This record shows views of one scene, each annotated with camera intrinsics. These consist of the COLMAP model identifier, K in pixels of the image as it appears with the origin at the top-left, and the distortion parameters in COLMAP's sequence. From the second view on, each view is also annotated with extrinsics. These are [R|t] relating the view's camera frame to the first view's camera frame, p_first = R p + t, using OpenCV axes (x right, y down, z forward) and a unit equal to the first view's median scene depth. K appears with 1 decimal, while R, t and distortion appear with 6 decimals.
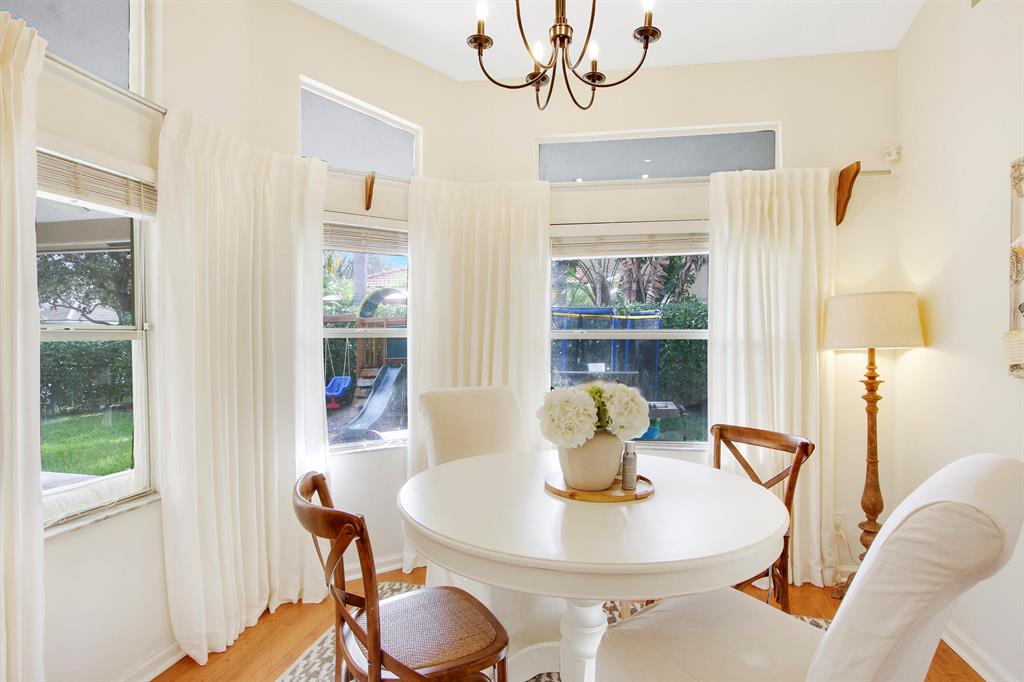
lens RADIAL K [[540.0, 0, 513.5], [0, 540.0, 338.8], [0, 0, 1]] dist [-0.002748, -0.001073]
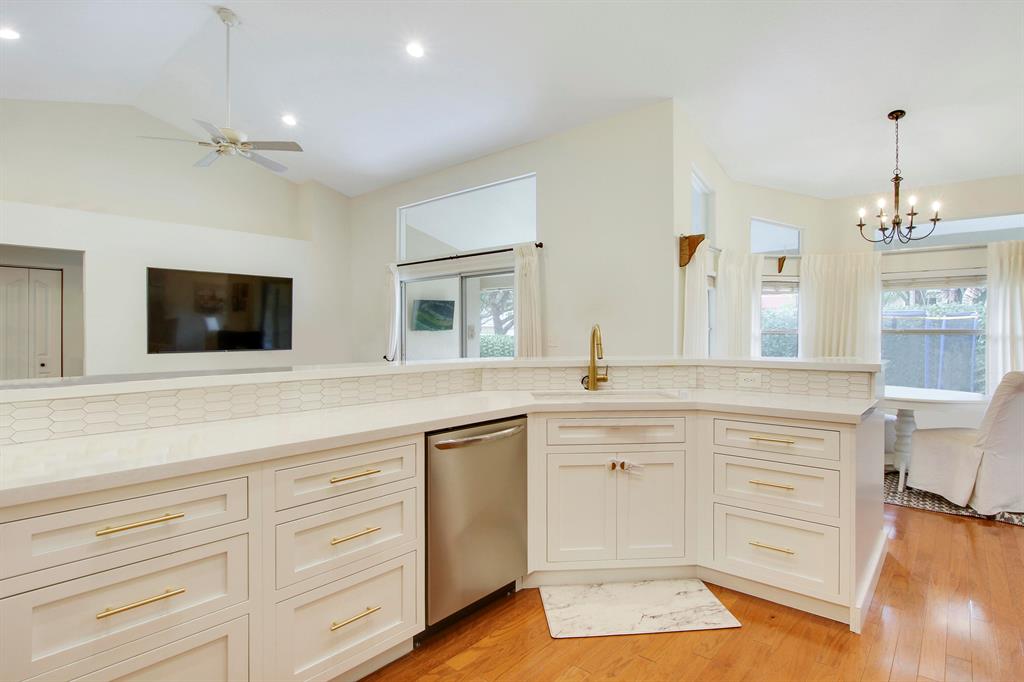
lens RADIAL K [[540.0, 0, 512.0], [0, 540.0, 336.9], [0, 0, 1]] dist [-0.002748, -0.001073]
pose [[0.886207, 0.001655, -0.463286, -0.077735], [-0.002691, 0.999995, -0.001575, 0.006669], [0.463281, 0.002642, 0.886207, -0.485876]]
